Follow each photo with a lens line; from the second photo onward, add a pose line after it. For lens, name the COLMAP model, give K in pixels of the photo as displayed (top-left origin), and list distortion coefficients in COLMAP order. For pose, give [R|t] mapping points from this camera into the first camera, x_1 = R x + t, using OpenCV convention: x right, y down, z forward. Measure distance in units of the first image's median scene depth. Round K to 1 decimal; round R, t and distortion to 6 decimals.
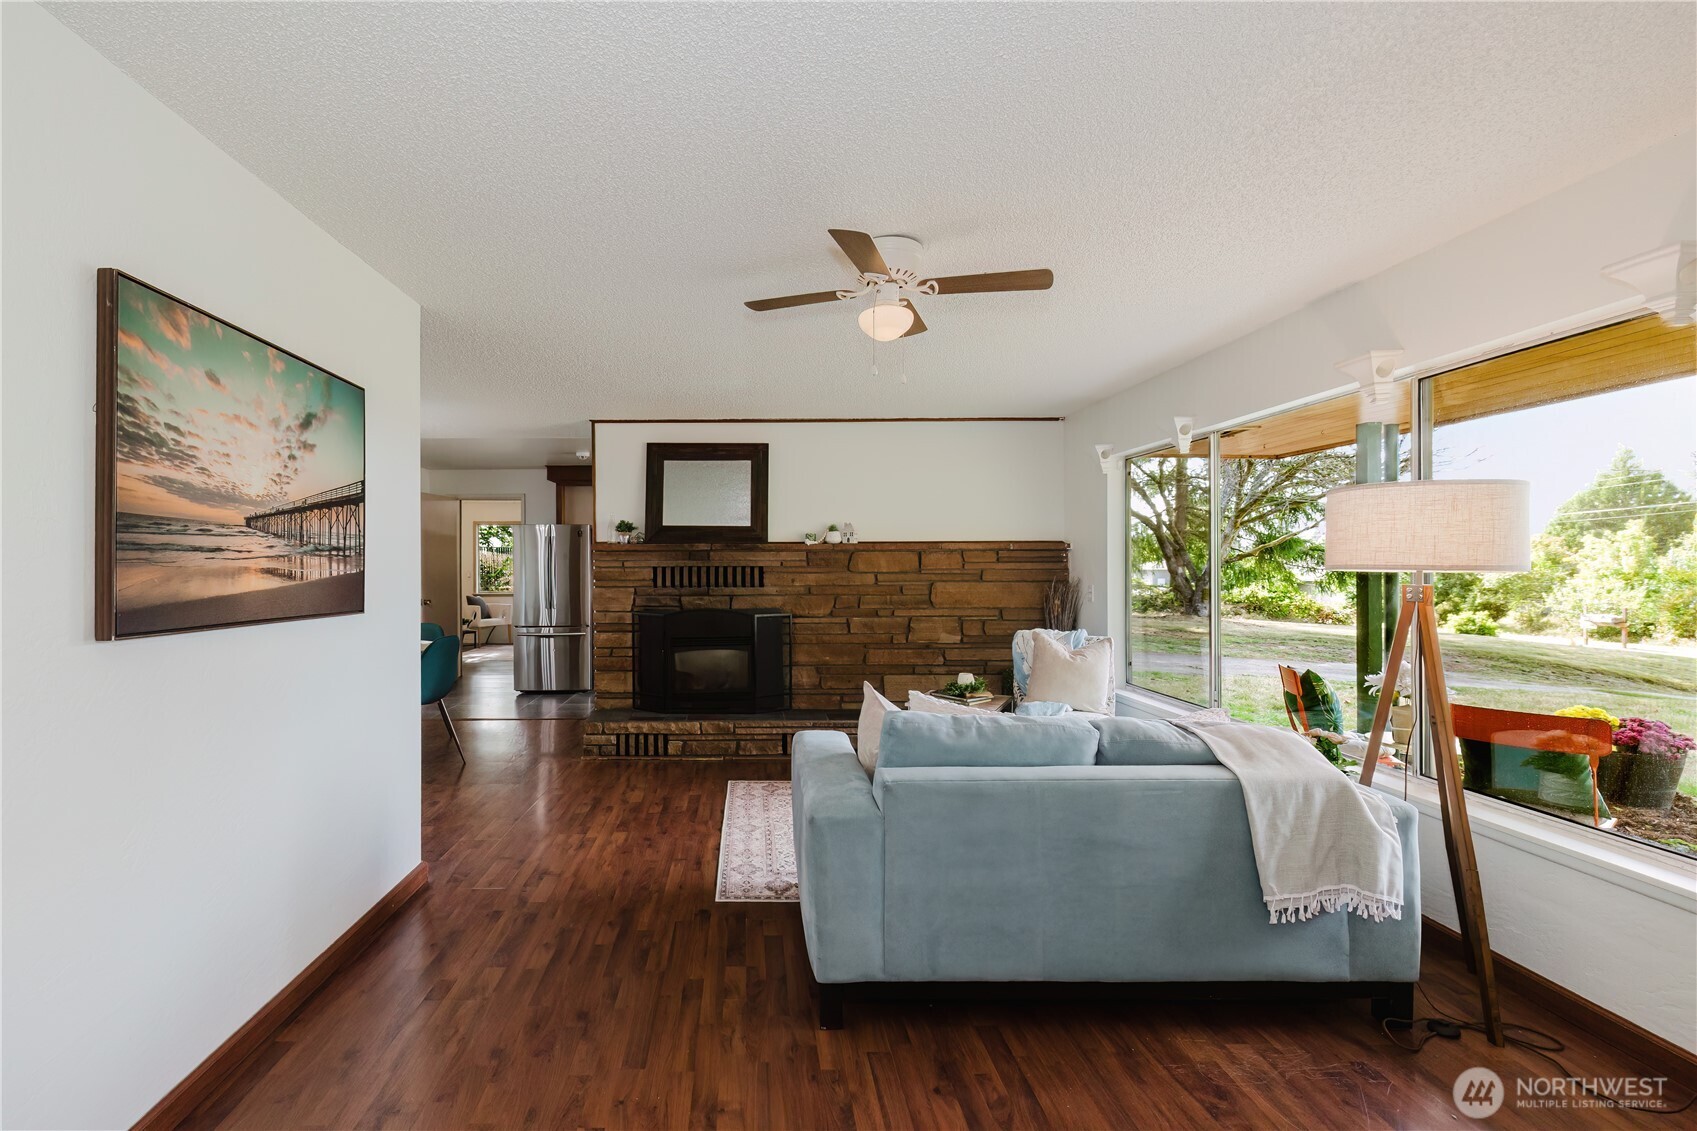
lens RADIAL K [[744.7, 0, 749.0], [0, 744.7, 591.9], [0, 0, 1]] dist [0.000004, -0.000024]
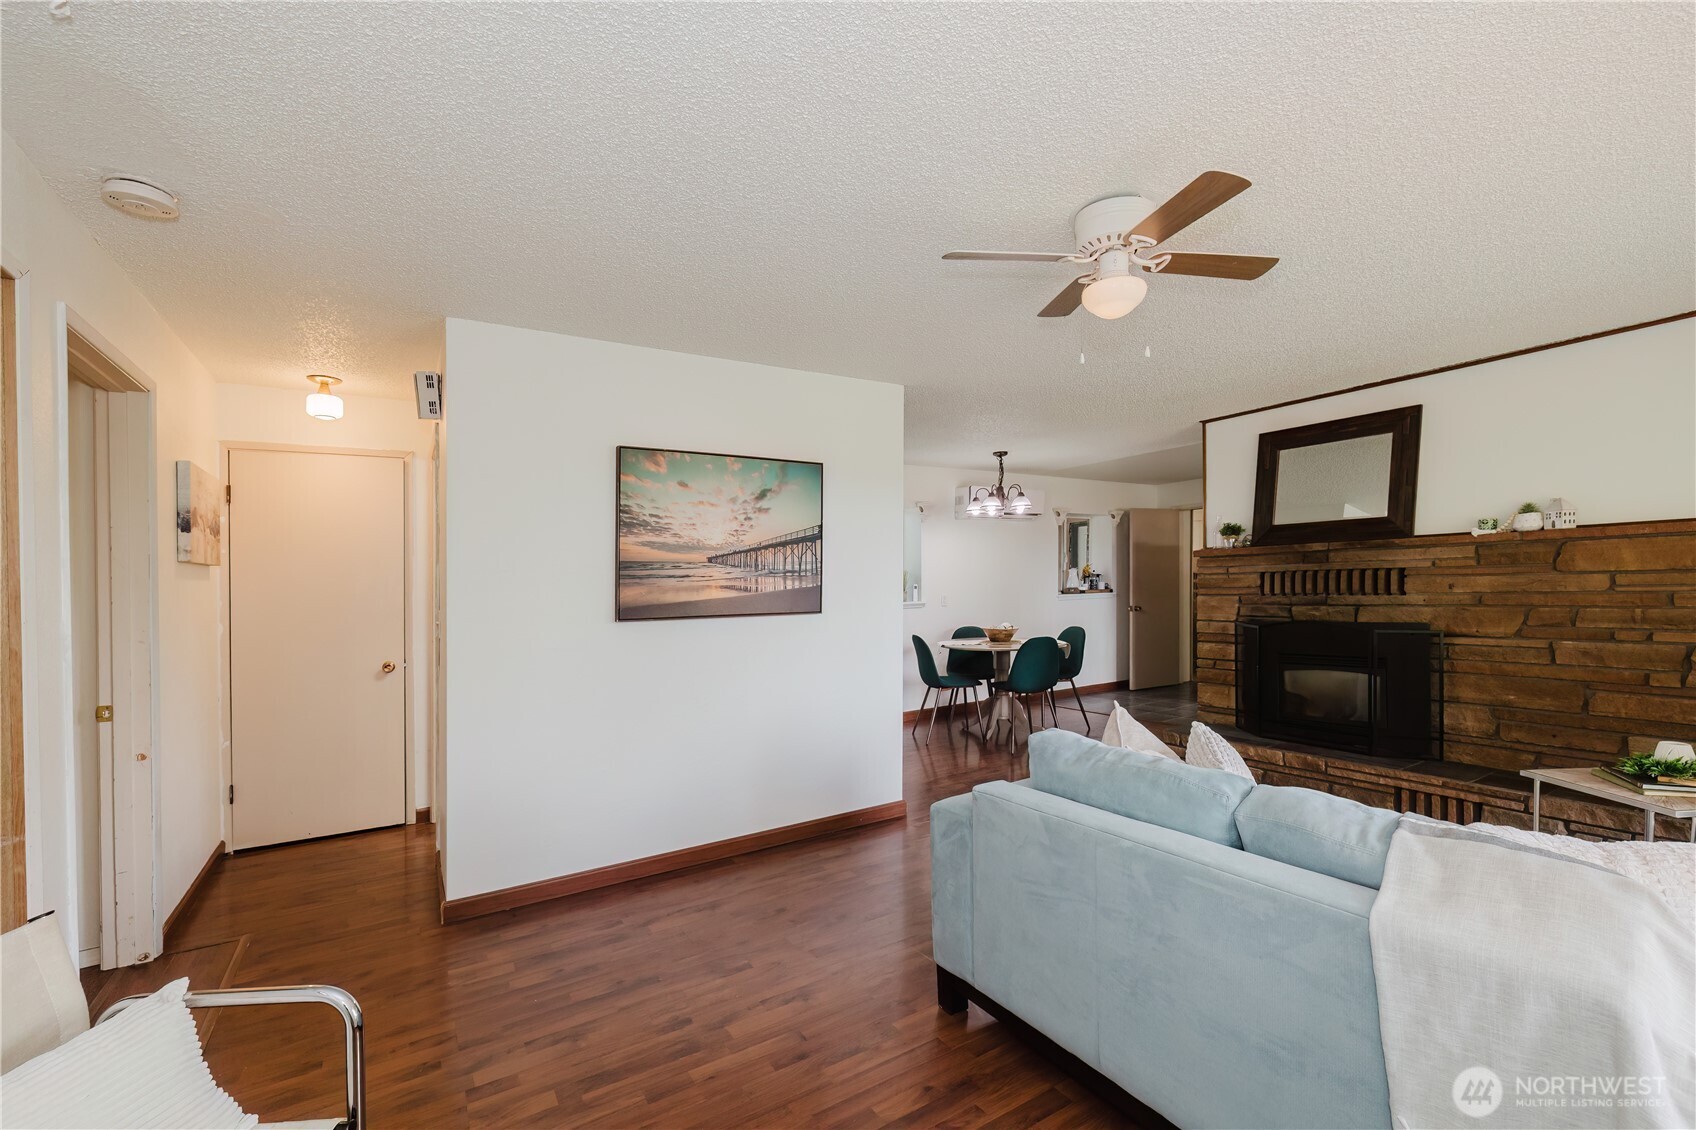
lens RADIAL K [[715.7, 0, 852.3], [0, 715.7, 605.7], [0, 0, 1]] dist [-0.000960, -0.000141]
pose [[0.543200, 0.012168, -0.839515, 0.357140], [-0.003667, 0.999920, 0.012120, -0.002262], [0.839595, -0.003505, 0.543201, 0.133280]]
